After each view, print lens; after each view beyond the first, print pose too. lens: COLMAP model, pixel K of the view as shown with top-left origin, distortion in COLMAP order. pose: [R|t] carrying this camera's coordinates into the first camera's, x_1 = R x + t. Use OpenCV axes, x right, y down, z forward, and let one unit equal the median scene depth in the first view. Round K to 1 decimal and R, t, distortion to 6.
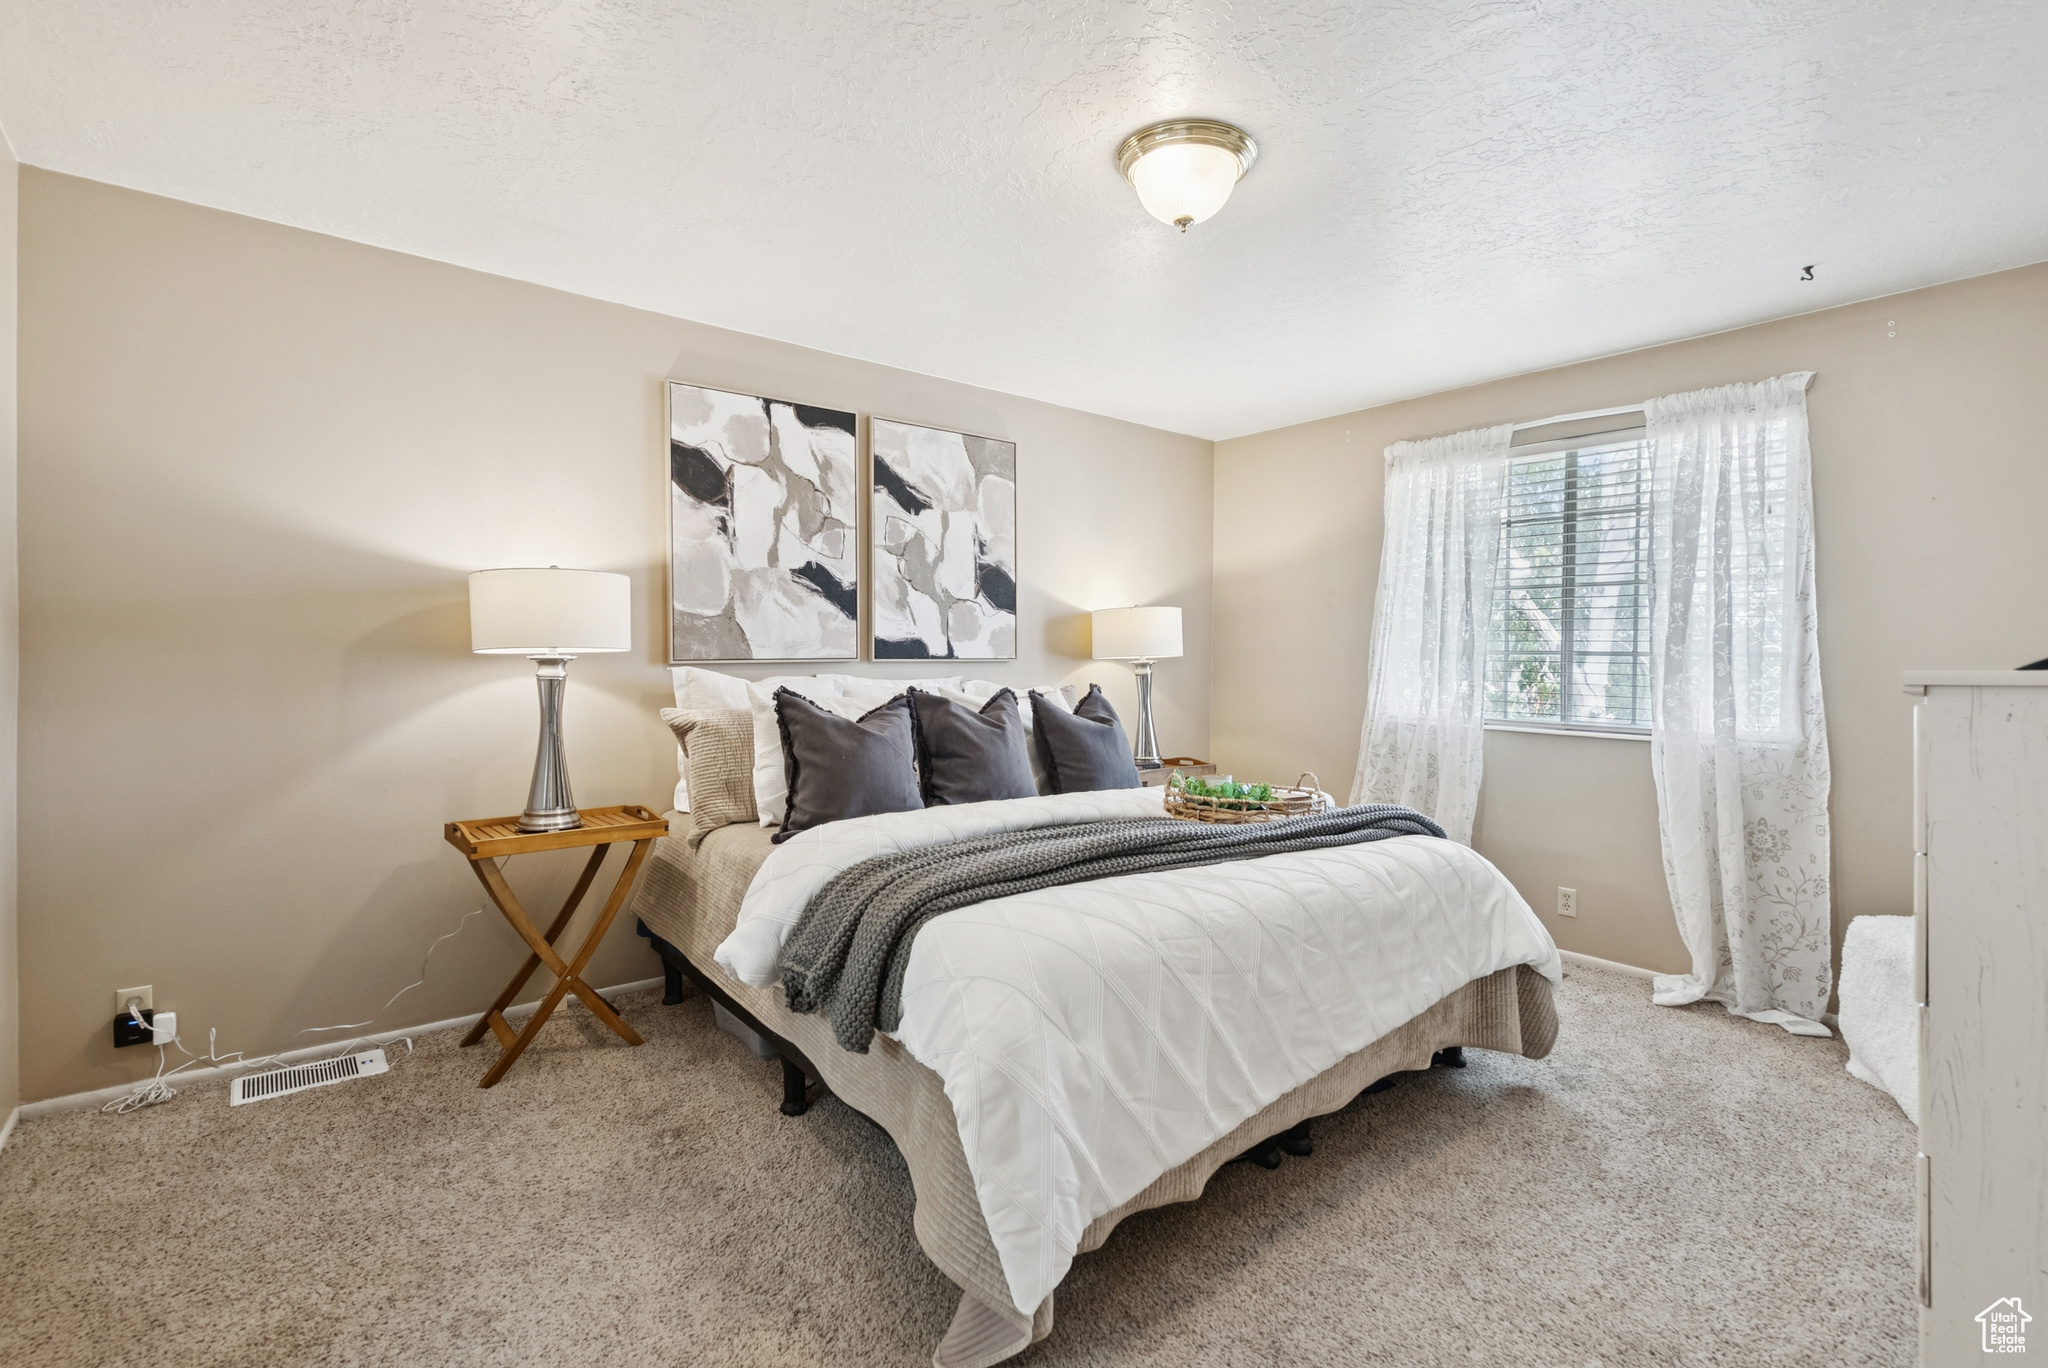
lens RADIAL K [[942.6, 0, 1033.7], [0, 942.6, 672.4], [0, 0, 1]] dist [0.001620, 0.000282]
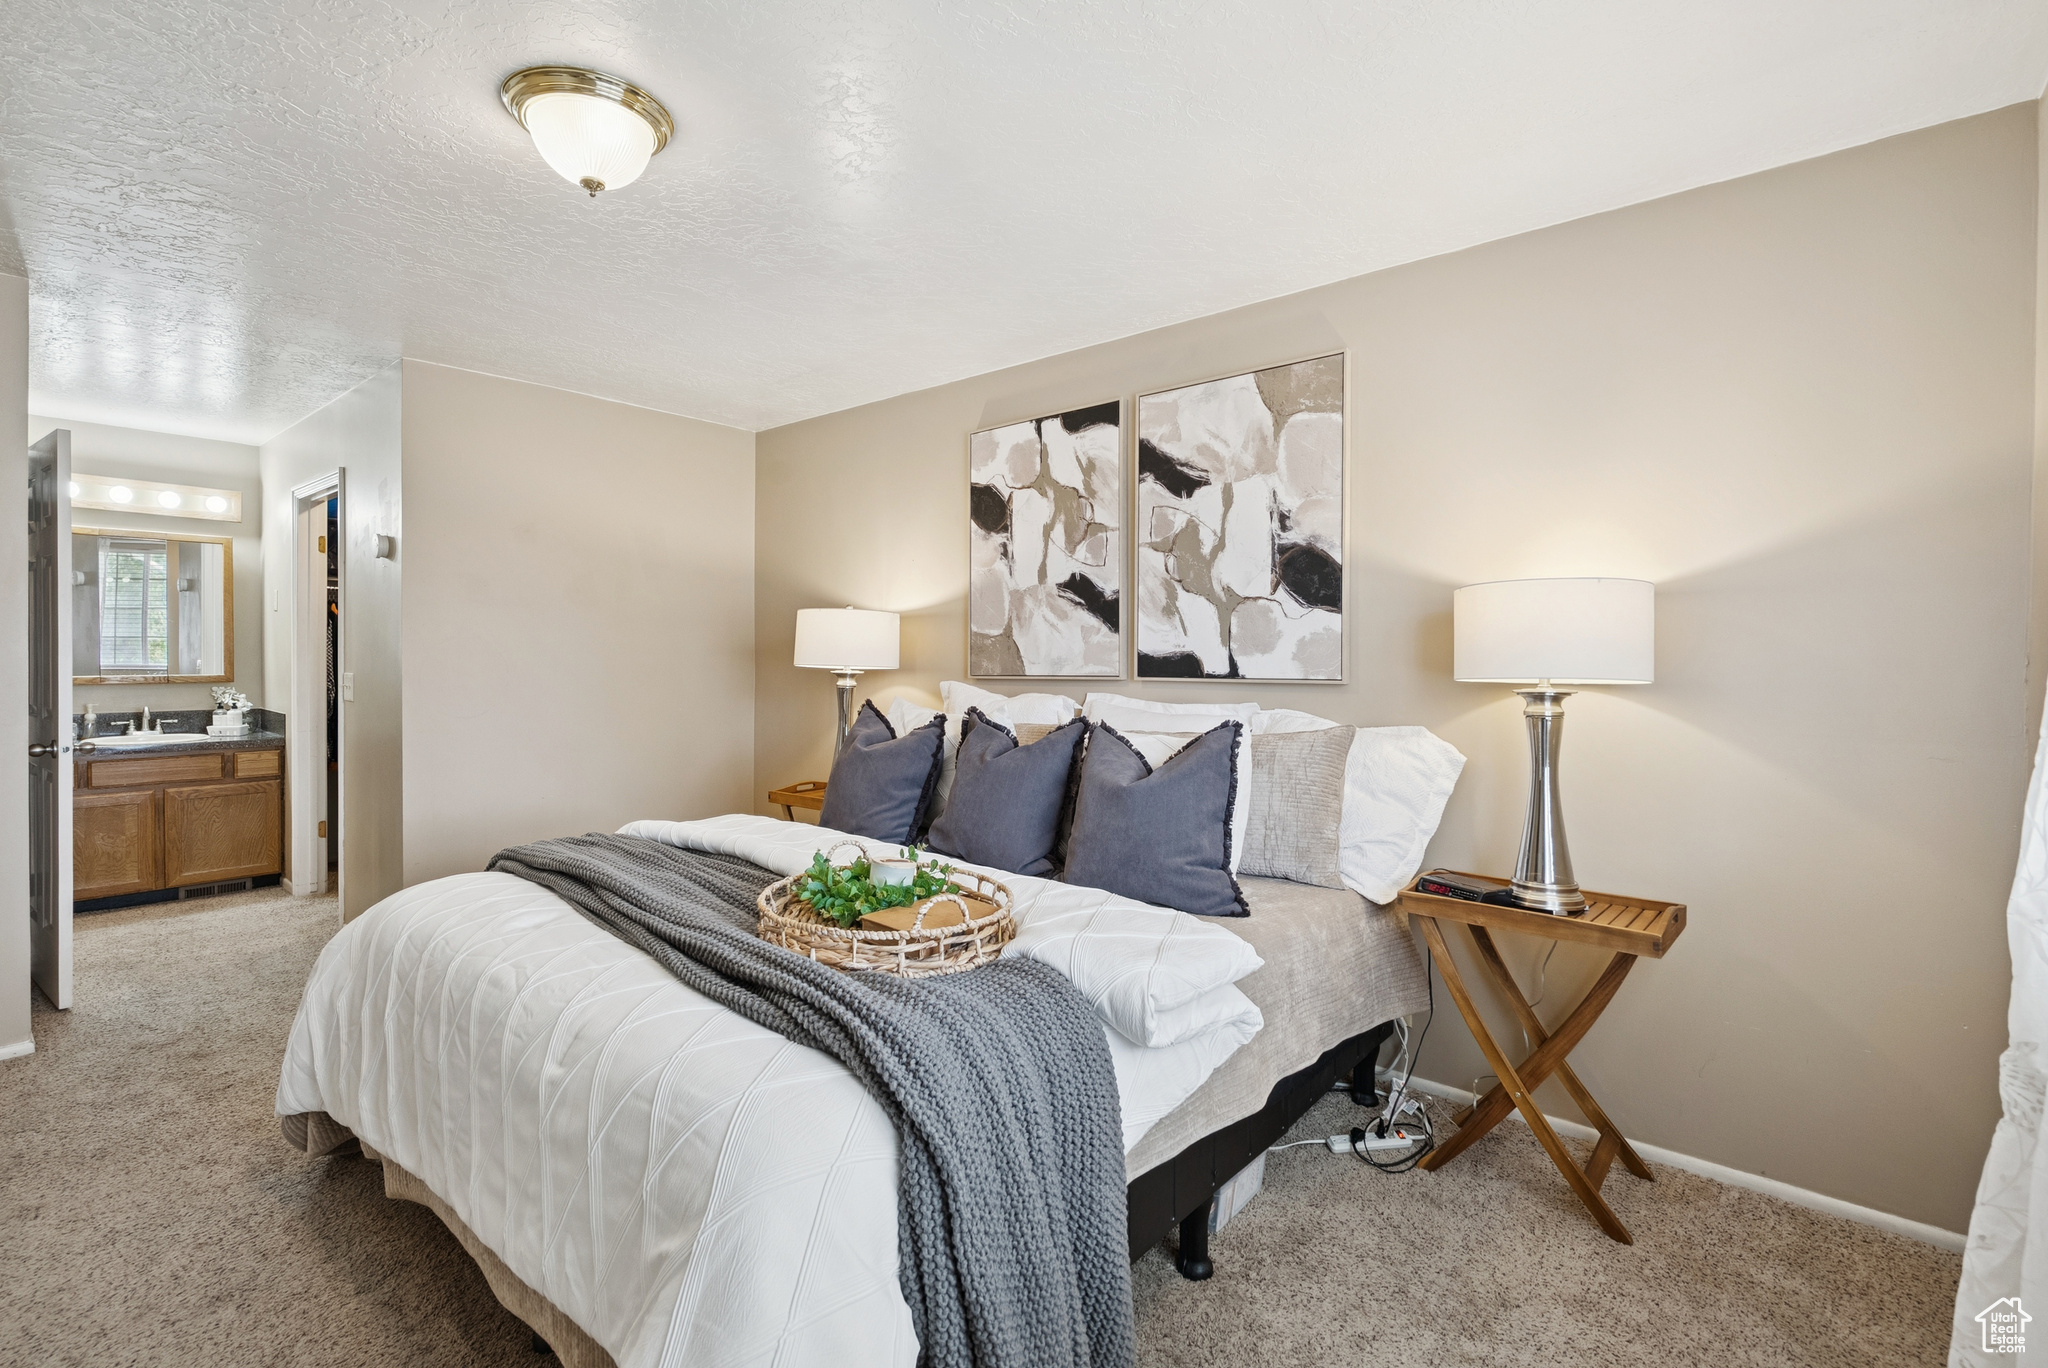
lens RADIAL K [[942.6, 0, 1033.7], [0, 942.6, 672.4], [0, 0, 1]] dist [0.001620, 0.000282]
pose [[0.184380, 0.002272, -0.982852, 0.656617], [-0.028639, 0.999585, -0.003062, -0.013342], [0.982438, 0.028712, 0.184369, 0.752225]]
